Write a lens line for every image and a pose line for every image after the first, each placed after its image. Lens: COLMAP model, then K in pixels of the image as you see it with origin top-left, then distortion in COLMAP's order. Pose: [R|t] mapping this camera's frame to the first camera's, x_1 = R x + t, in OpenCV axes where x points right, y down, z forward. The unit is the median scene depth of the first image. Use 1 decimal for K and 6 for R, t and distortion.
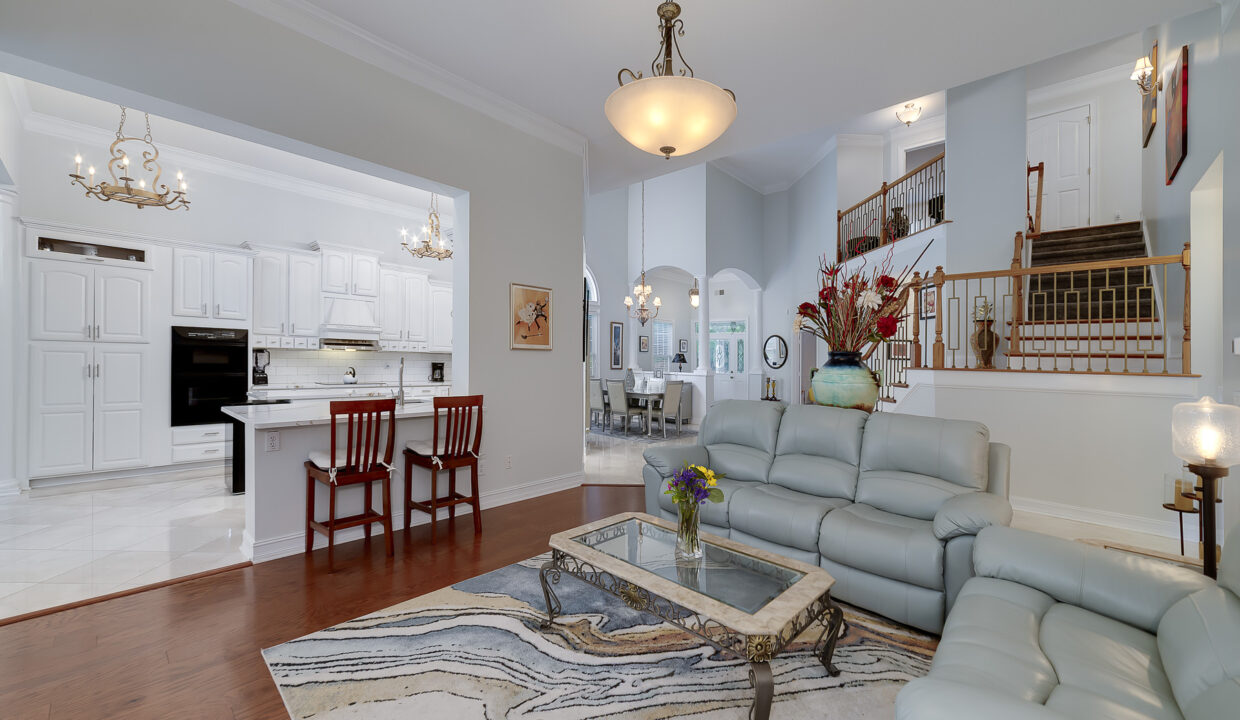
lens RADIAL K [[492.7, 0, 612.2], [0, 492.7, 348.6], [0, 0, 1]] dist [-0.006371, 0.002374]
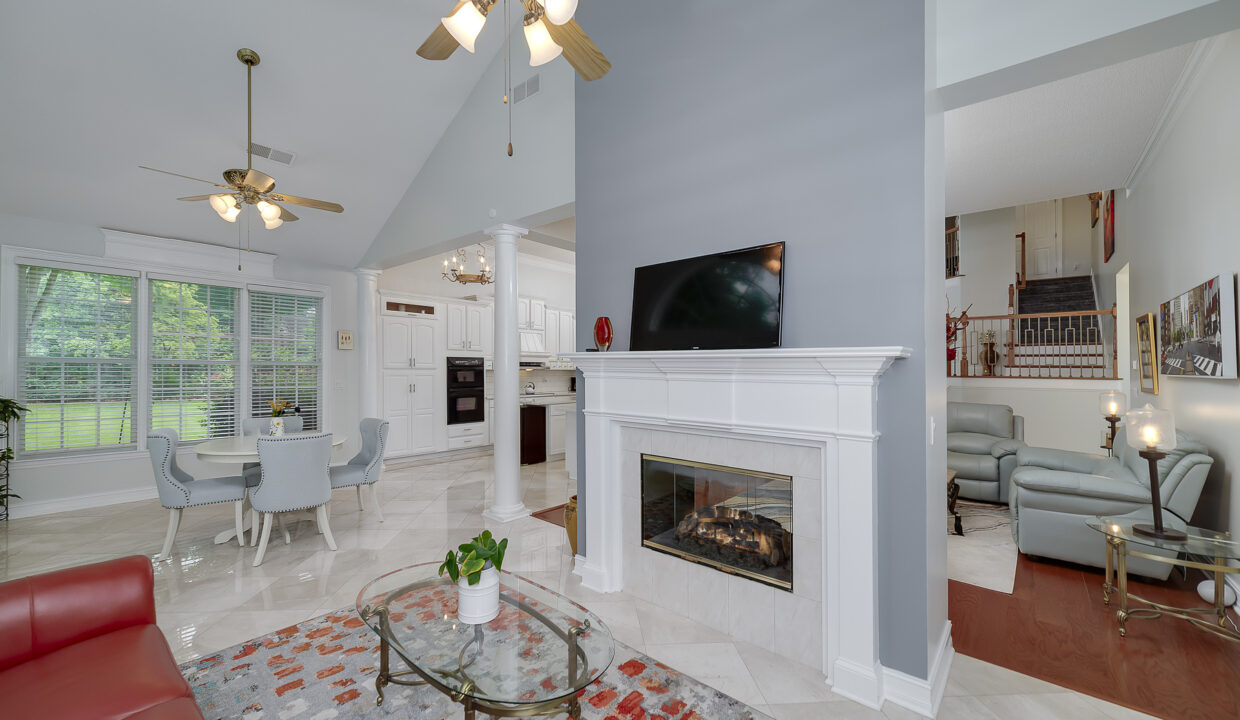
lens RADIAL K [[492.7, 0, 586.3], [0, 492.7, 360.1], [0, 0, 1]] dist [-0.006371, 0.002374]
pose [[0.999734, -0.018179, 0.014206, -0.540904], [0.018092, 0.999817, 0.006228, -0.041278], [-0.014317, -0.005970, 0.999880, -0.528268]]
